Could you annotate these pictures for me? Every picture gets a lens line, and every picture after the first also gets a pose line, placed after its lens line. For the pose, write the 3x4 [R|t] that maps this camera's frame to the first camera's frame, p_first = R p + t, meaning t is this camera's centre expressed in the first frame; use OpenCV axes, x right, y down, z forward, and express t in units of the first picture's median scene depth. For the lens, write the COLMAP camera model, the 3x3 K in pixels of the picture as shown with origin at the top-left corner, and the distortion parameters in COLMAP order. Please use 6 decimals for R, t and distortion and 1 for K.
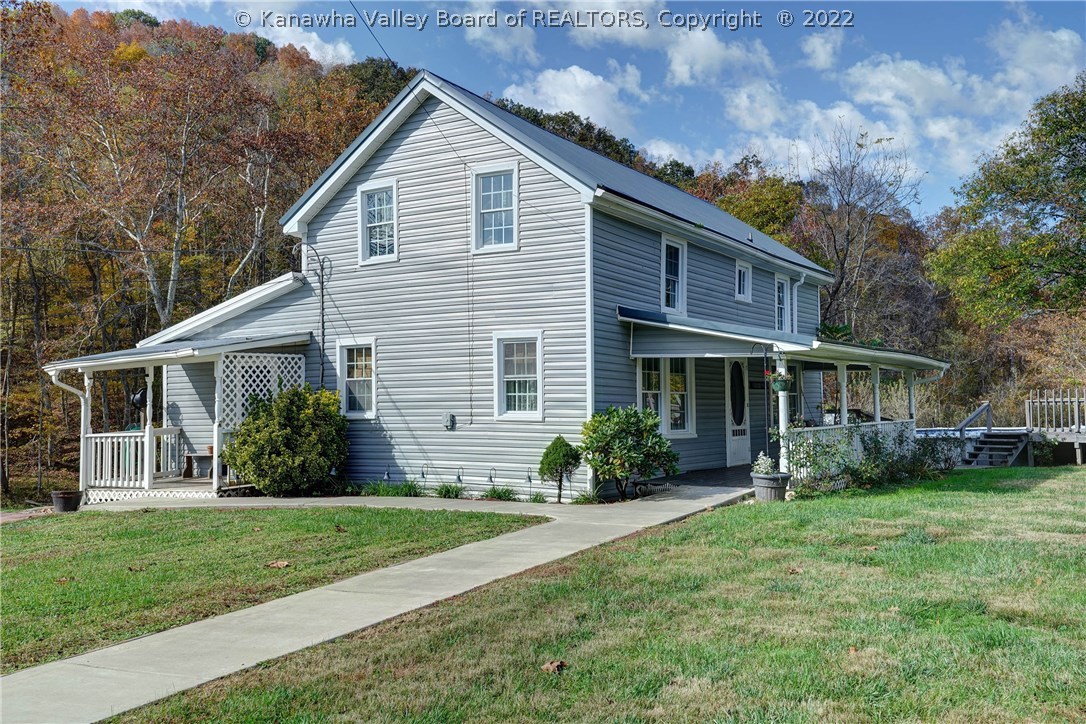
lens RADIAL K [[964.9, 0, 543.6], [0, 964.9, 369.5], [0, 0, 1]] dist [0.077707, 0.020113]
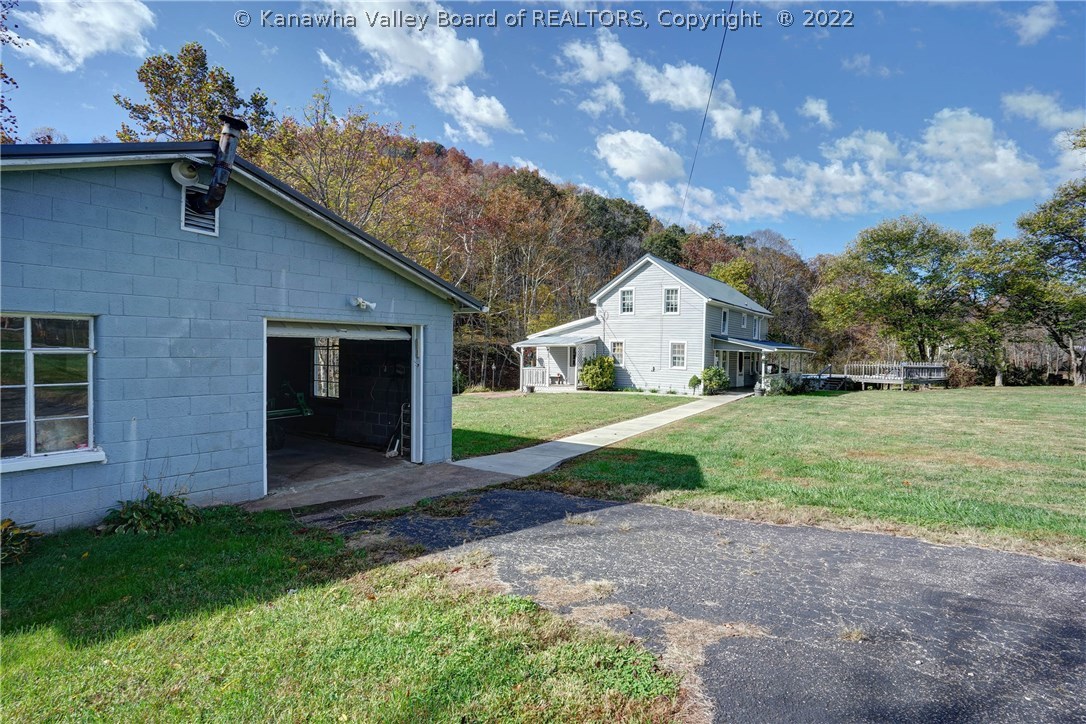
lens RADIAL K [[595.5, 0, 547.4], [0, 595.5, 360.0], [0, 0, 1]] dist [0.002644, 0.000802]
pose [[0.999008, 0.032640, -0.030277, -0.433993], [-0.030931, 0.997990, 0.055310, -0.079702], [0.032022, -0.054319, 0.998010, -1.048131]]
